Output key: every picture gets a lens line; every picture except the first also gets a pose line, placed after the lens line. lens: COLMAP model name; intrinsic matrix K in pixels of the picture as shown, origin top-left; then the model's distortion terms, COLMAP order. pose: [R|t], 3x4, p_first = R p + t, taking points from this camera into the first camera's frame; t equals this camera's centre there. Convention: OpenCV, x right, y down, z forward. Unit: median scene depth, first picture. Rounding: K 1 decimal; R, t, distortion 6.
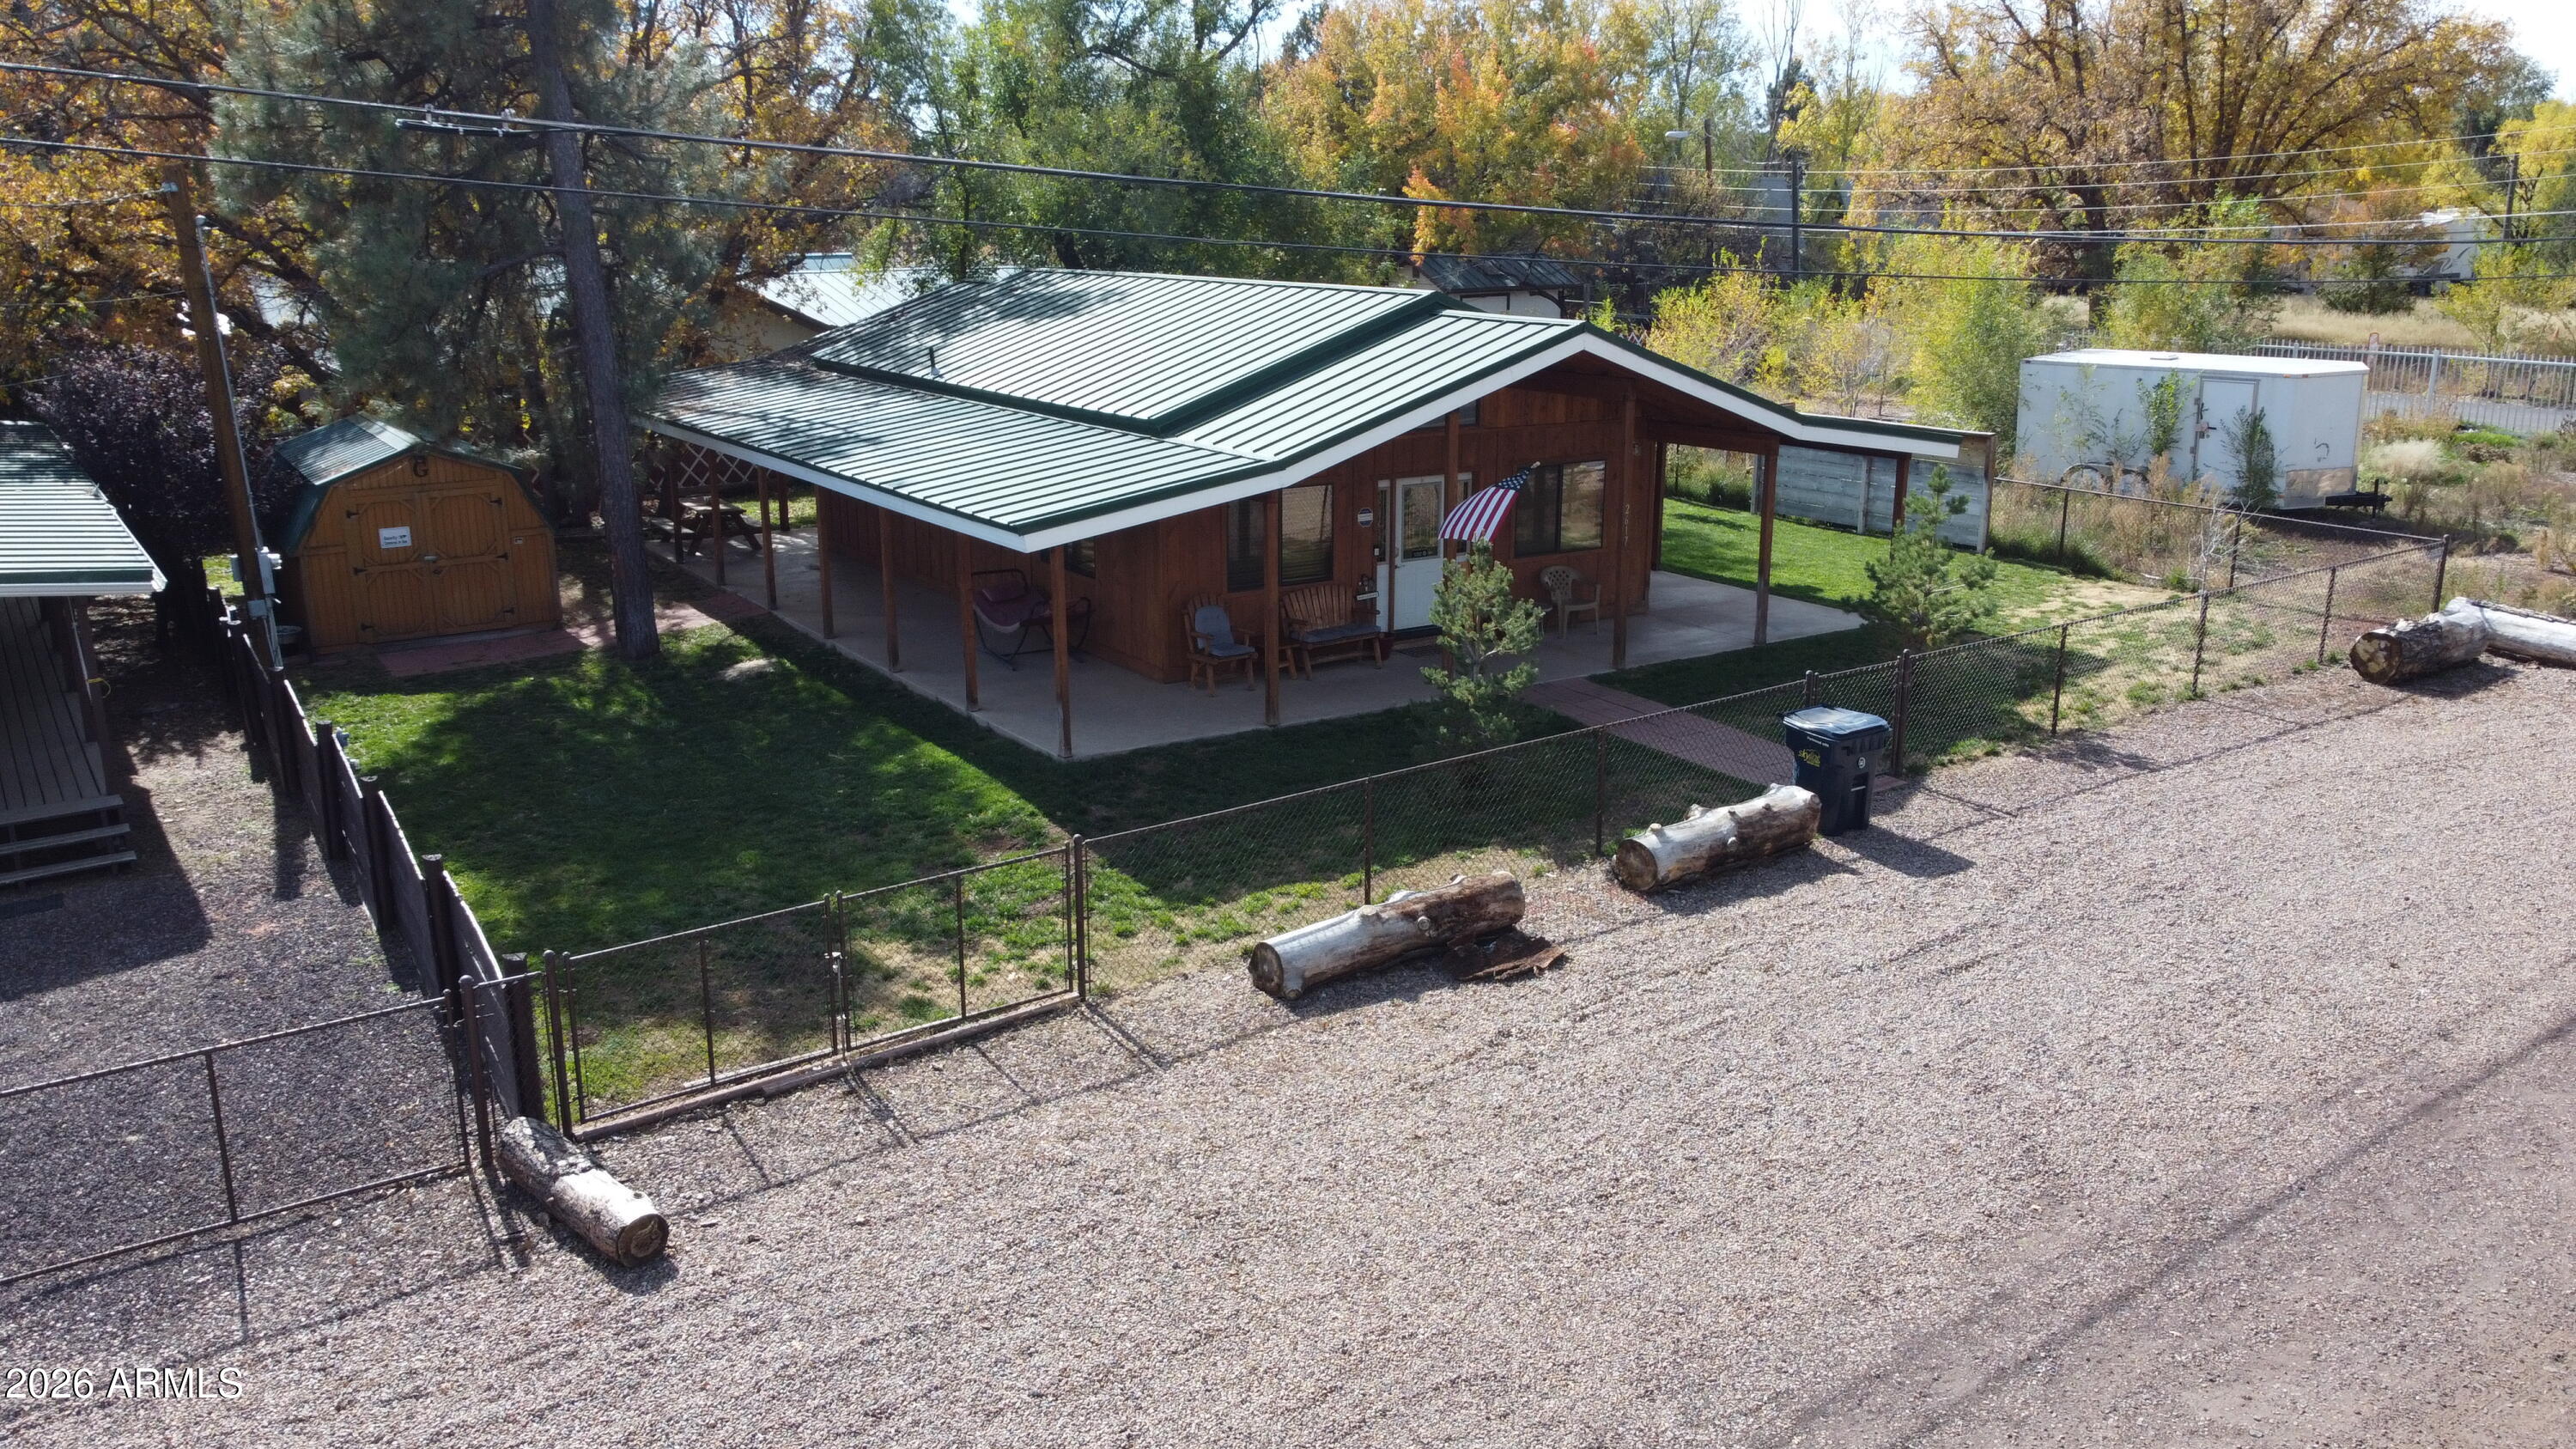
lens RADIAL K [[1978.8, 0, 1288.0], [0, 1978.8, 724.5], [0, 0, 1]] dist [0.000518, -0.003082]
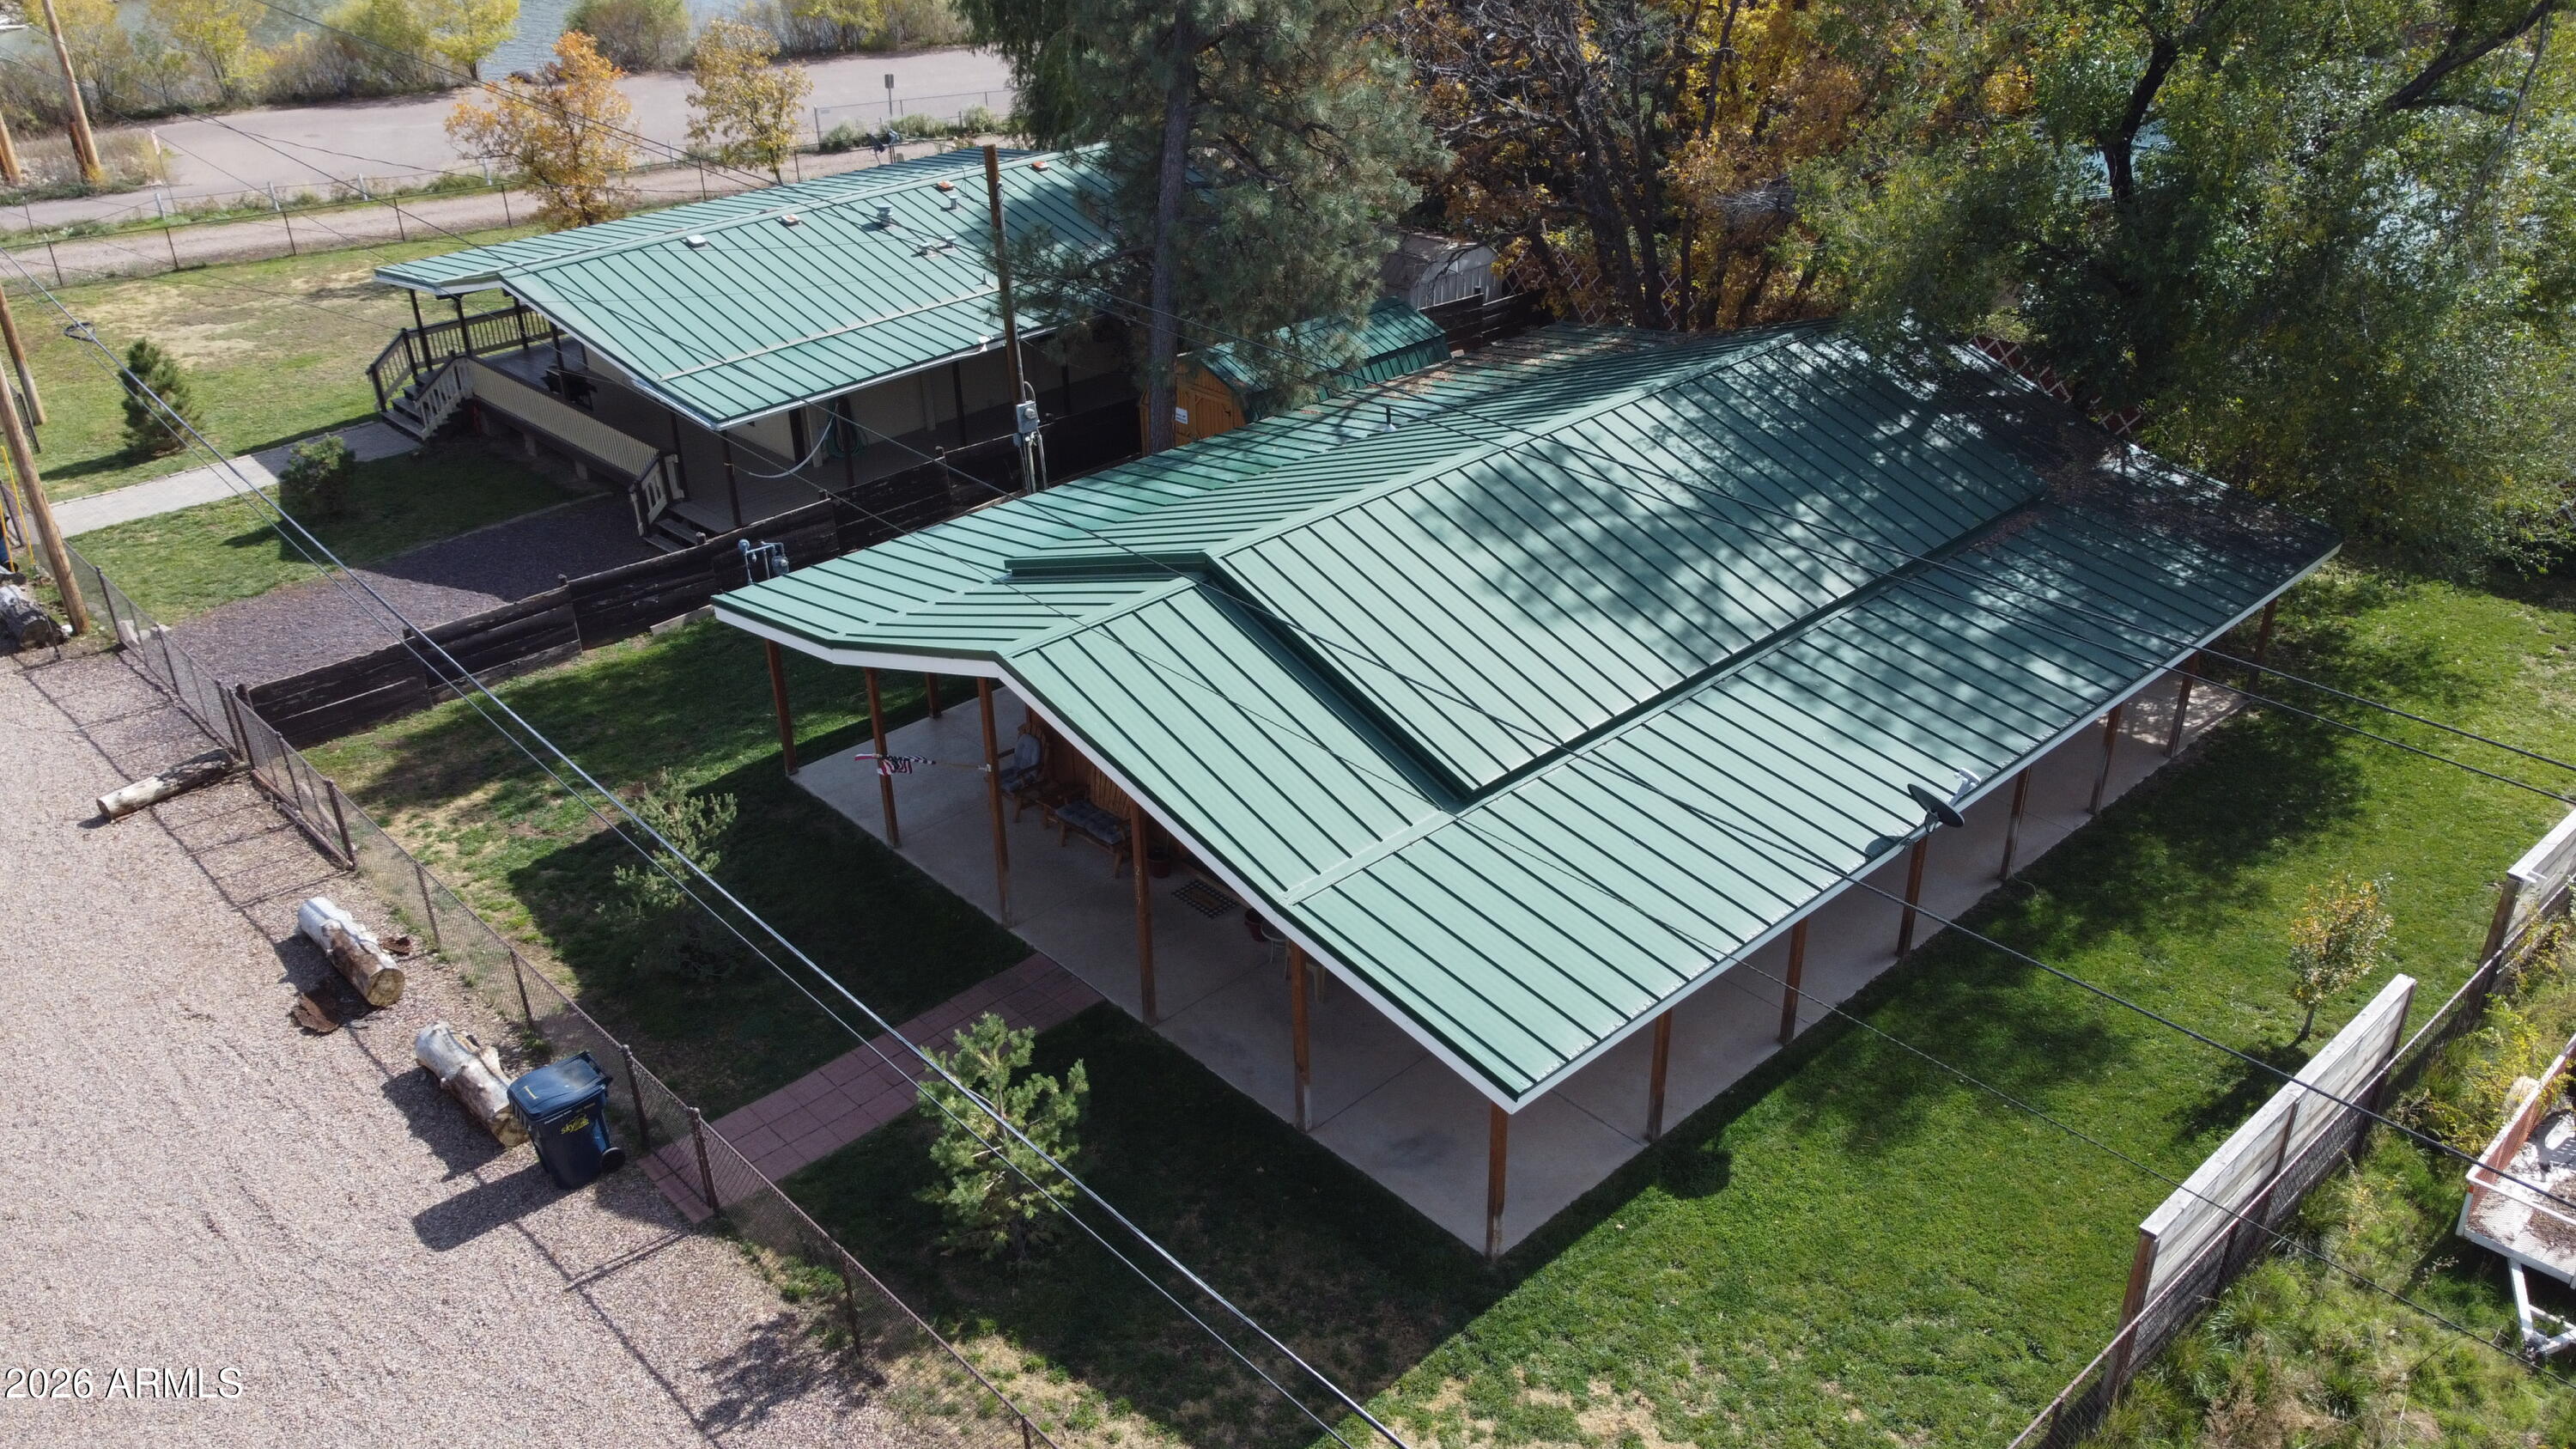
lens RADIAL K [[1950.9, 0, 1291.8], [0, 1950.9, 730.8], [0, 0, 1]] dist [0.005839, -0.009757]
pose [[0.170543, 0.469593, -0.866255, 1.178956], [-0.236798, 0.872902, 0.426577, -0.716199], [0.956474, 0.132378, 0.260066, 1.104461]]
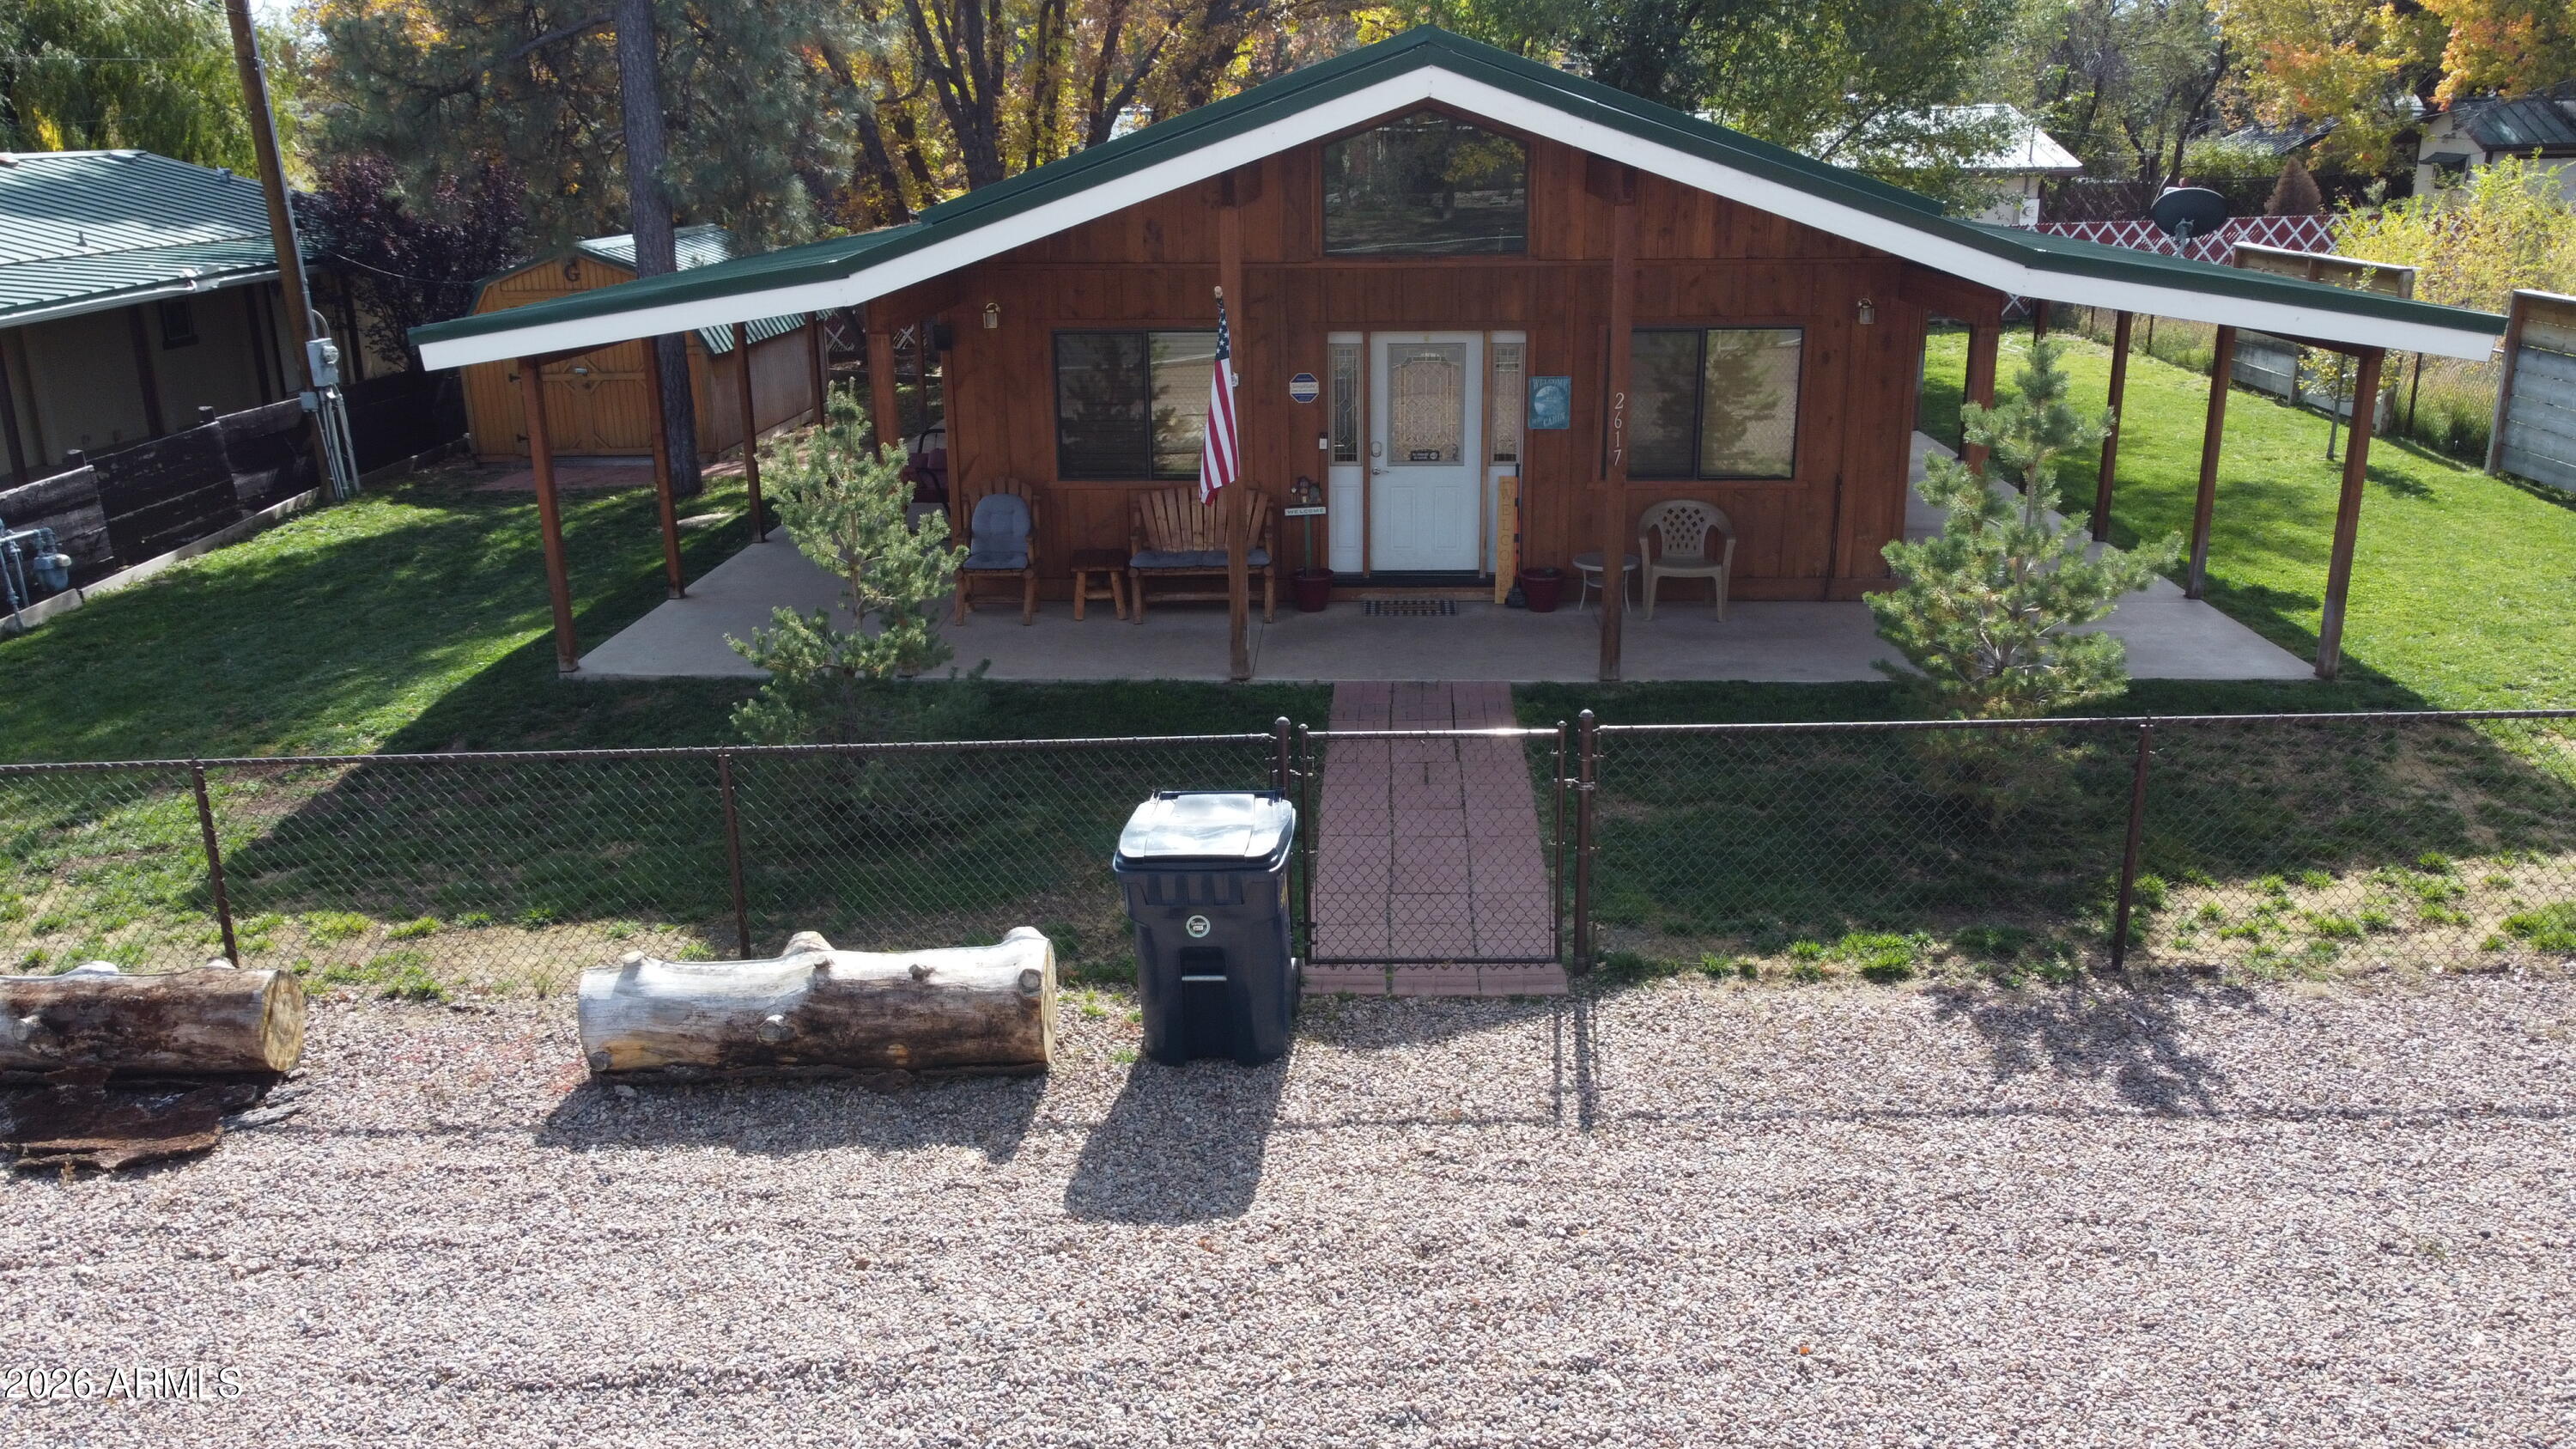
lens RADIAL K [[1950.9, 0, 1291.8], [0, 1950.9, 730.8], [0, 0, 1]] dist [0.005839, -0.009757]
pose [[0.806199, 0.167388, -0.567471, 0.566274], [-0.139384, 0.985882, 0.092786, -0.072166], [0.574991, 0.004293, 0.818148, 0.648694]]
